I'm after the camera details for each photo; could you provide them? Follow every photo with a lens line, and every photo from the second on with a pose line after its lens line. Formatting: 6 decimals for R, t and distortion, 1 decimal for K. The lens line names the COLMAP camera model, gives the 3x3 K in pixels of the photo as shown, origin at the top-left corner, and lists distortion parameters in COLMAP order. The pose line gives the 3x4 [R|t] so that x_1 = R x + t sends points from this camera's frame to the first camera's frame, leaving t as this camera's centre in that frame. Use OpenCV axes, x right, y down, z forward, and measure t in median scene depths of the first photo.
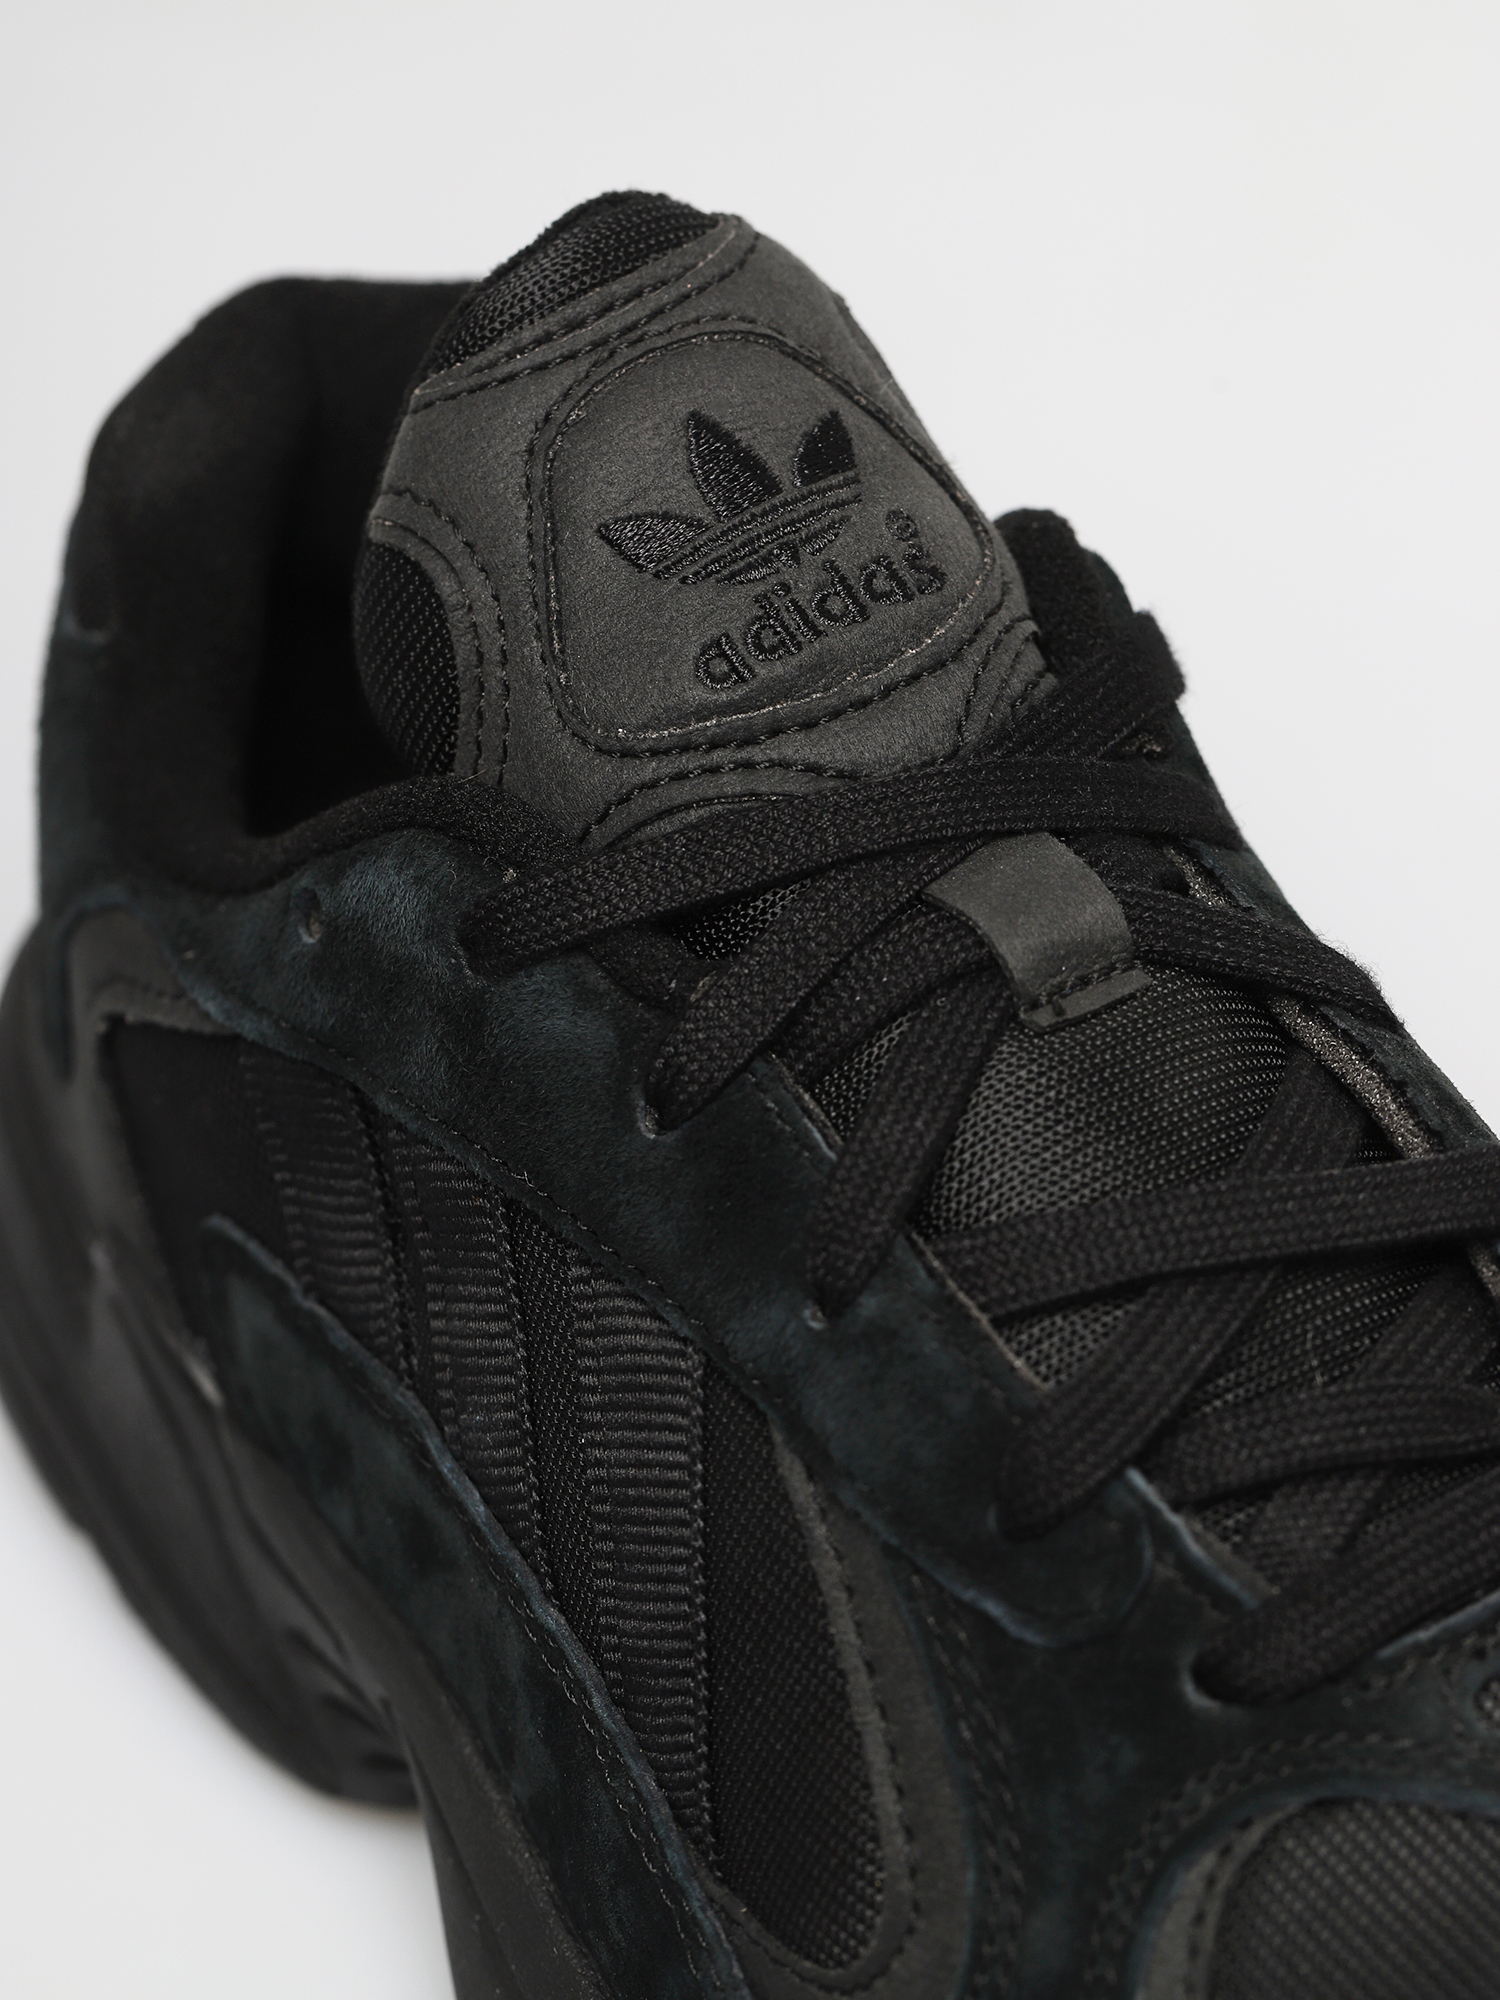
lens RADIAL K [[5795.9, 0, 751.5], [0, 5795.9, 1001.3], [0, 0, 1]] dist [0.060857, 0.000000]
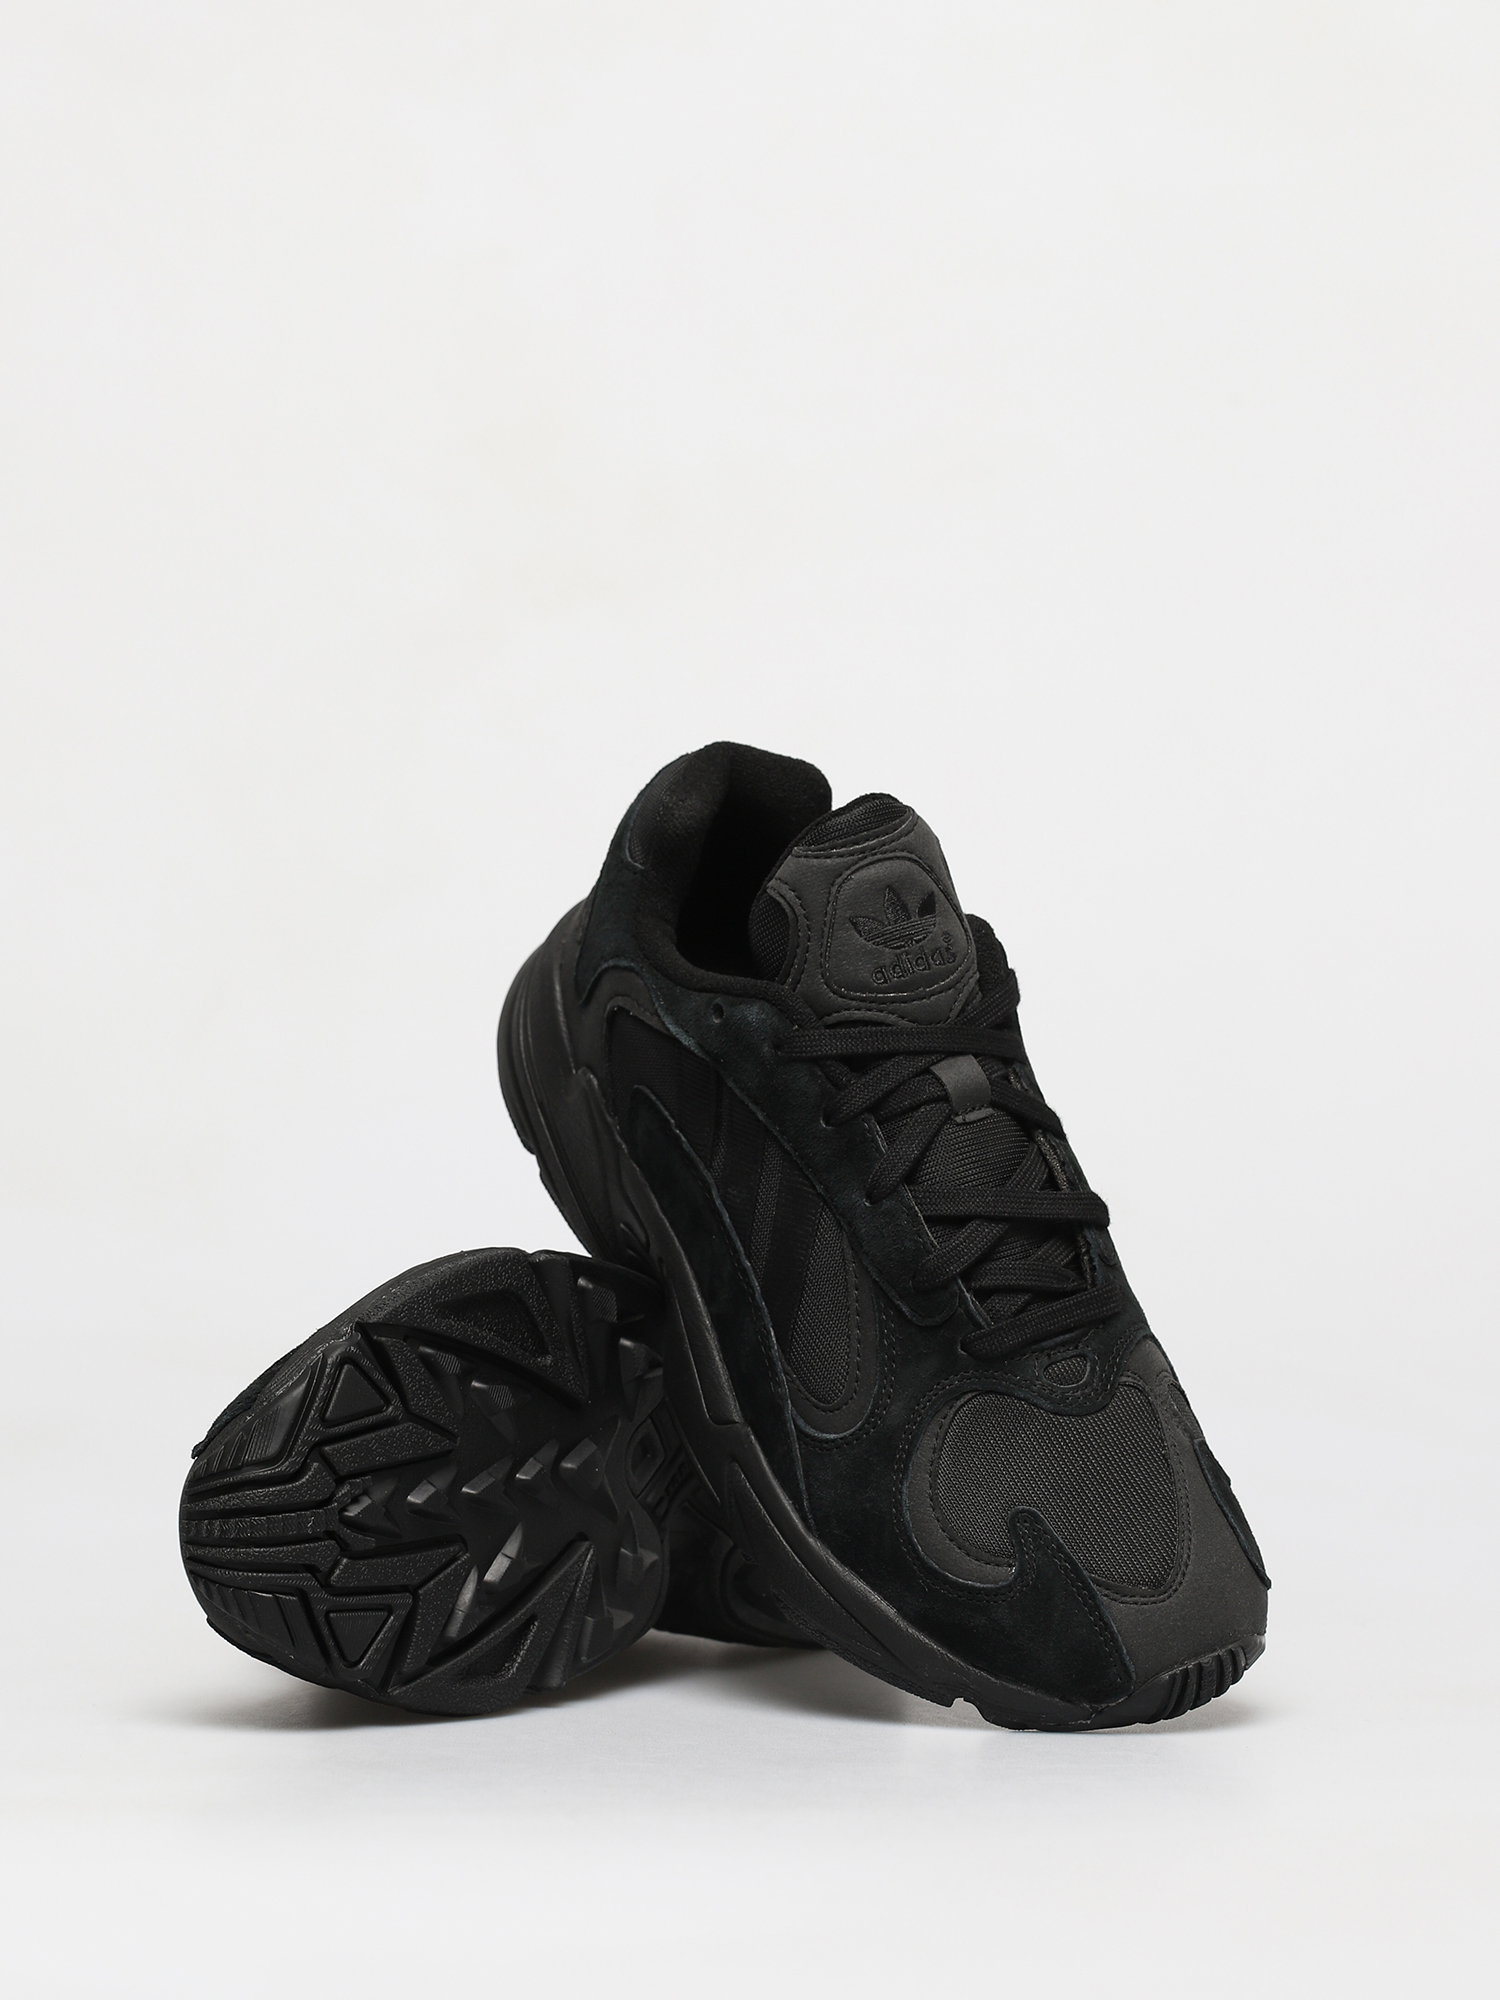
lens RADIAL K [[5795.9, 0, 749.6], [0, 5795.9, 999.5], [0, 0, 1]] dist [0.060857, 0.000000]
pose [[0.957984, 0.210482, 0.194841, -0.655773], [-0.247419, 0.950064, 0.190163, -0.603485], [-0.145085, -0.230381, 0.962224, -1.886467]]
